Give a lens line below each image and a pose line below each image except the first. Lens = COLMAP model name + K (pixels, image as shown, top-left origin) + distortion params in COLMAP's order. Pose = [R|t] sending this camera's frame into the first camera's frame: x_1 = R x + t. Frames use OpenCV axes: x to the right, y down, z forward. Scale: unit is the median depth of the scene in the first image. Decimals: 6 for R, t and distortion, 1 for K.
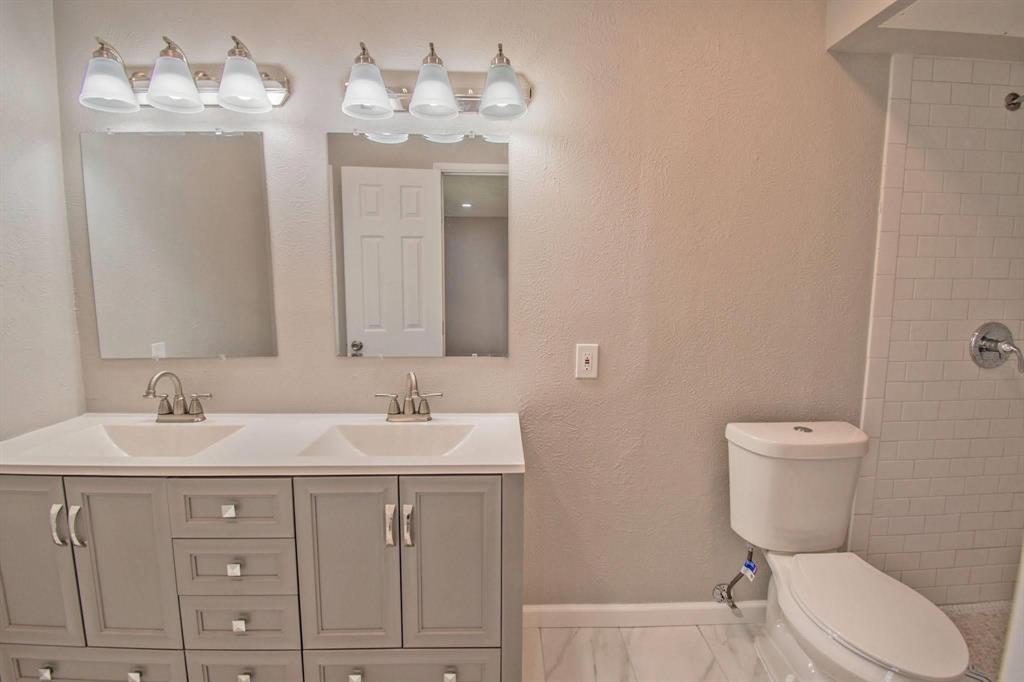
lens RADIAL K [[440.8, 0, 508.8], [0, 440.8, 334.8], [0, 0, 1]] dist [-0.033446, -0.003329]
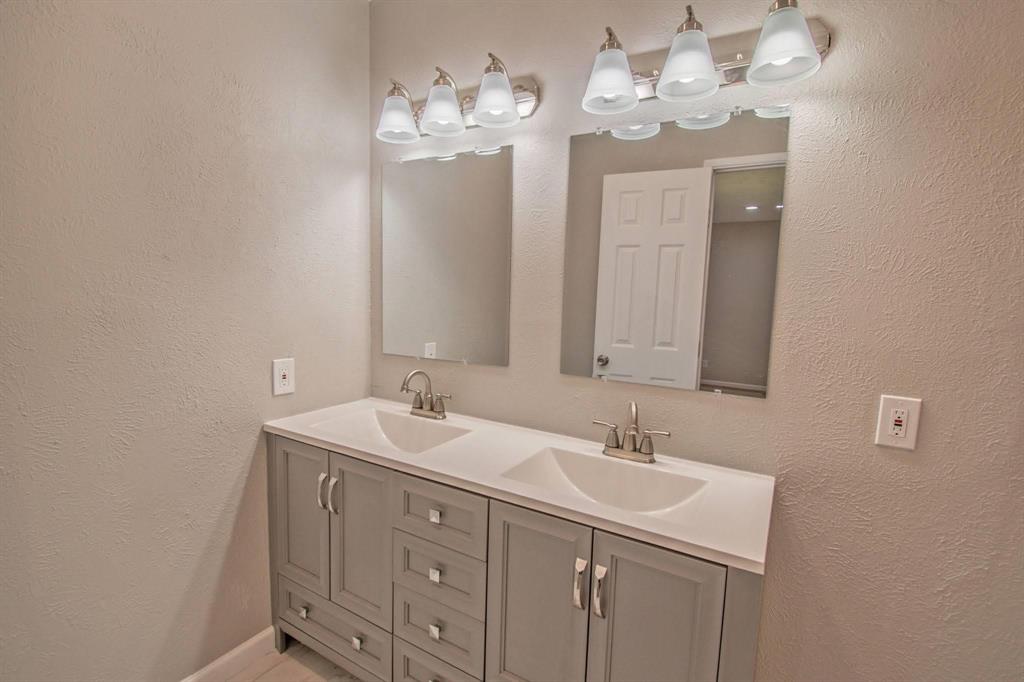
lens RADIAL K [[459.5, 0, 520.4], [0, 459.5, 340.2], [0, 0, 1]] dist [0.003991, -0.016928]
pose [[0.853817, 0.071982, -0.515573, 0.038182], [-0.082163, 0.996614, 0.003076, -0.018307], [0.514049, 0.039735, 0.856840, 0.114213]]
